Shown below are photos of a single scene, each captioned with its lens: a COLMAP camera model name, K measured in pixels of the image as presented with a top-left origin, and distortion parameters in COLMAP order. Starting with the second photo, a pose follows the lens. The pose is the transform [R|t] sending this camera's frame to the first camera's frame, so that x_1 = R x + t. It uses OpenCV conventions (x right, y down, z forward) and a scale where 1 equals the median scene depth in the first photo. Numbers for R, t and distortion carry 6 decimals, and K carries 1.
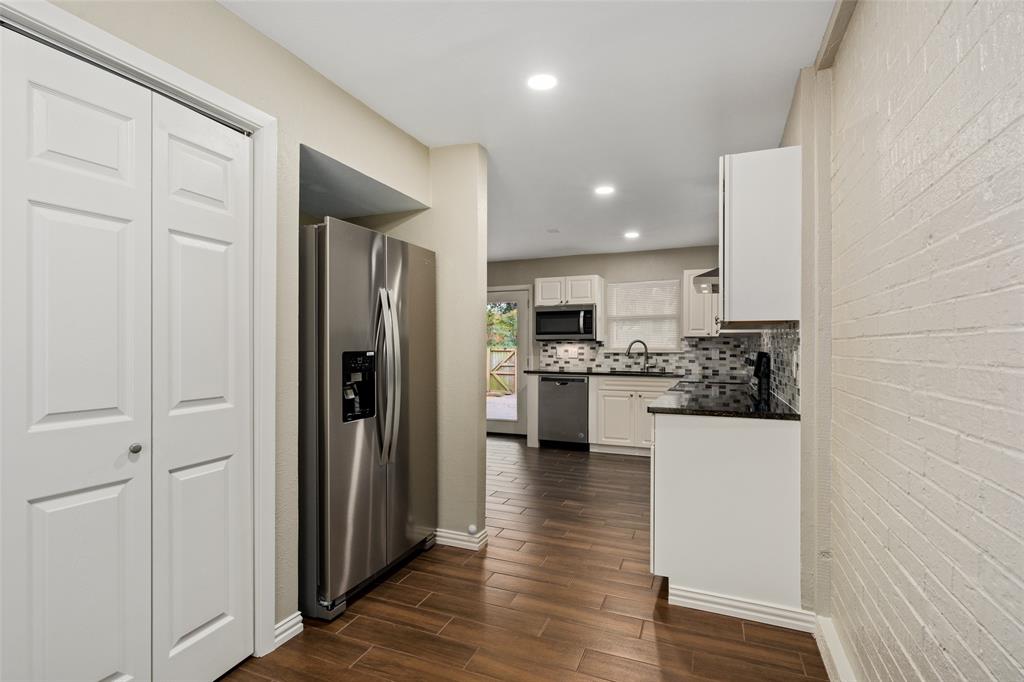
lens RADIAL K [[503.6, 0, 514.2], [0, 503.6, 342.6], [0, 0, 1]] dist [0.002294, 0.000229]
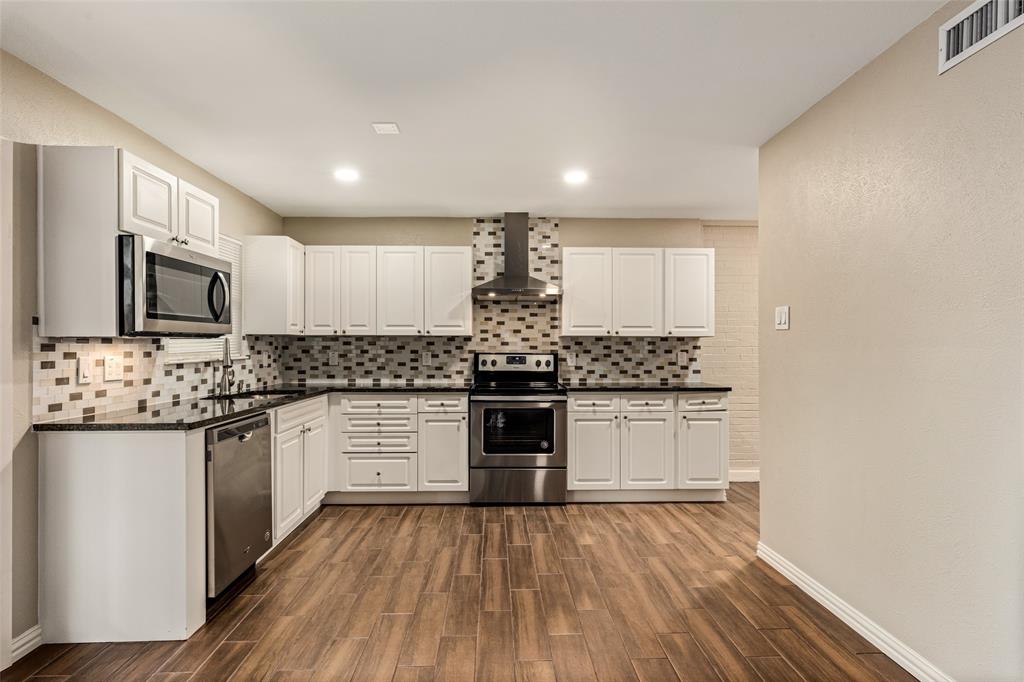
lens RADIAL K [[522.8, 0, 515.3], [0, 522.8, 343.3], [0, 0, 1]] dist [-0.001521, 0.001366]
pose [[-0.407671, 0.003231, 0.913123, -0.380918], [-0.008717, 0.999934, -0.007430, 0.002179], [-0.913087, -0.010989, -0.407616, 0.896509]]
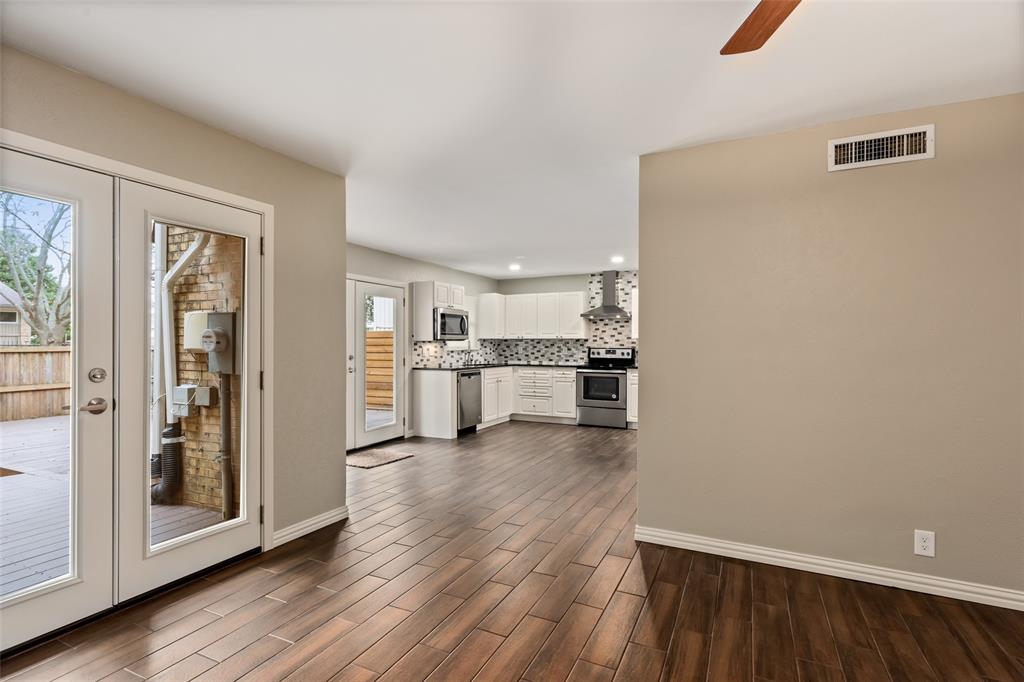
lens RADIAL K [[503.6, 0, 509.3], [0, 503.6, 341.5], [0, 0, 1]] dist [0.002294, 0.000229]
pose [[0.068851, 0.004385, 0.997617, -0.990938], [-0.010266, 0.999941, -0.003687, 0.001285], [-0.997574, -0.009988, 0.068892, 0.766019]]
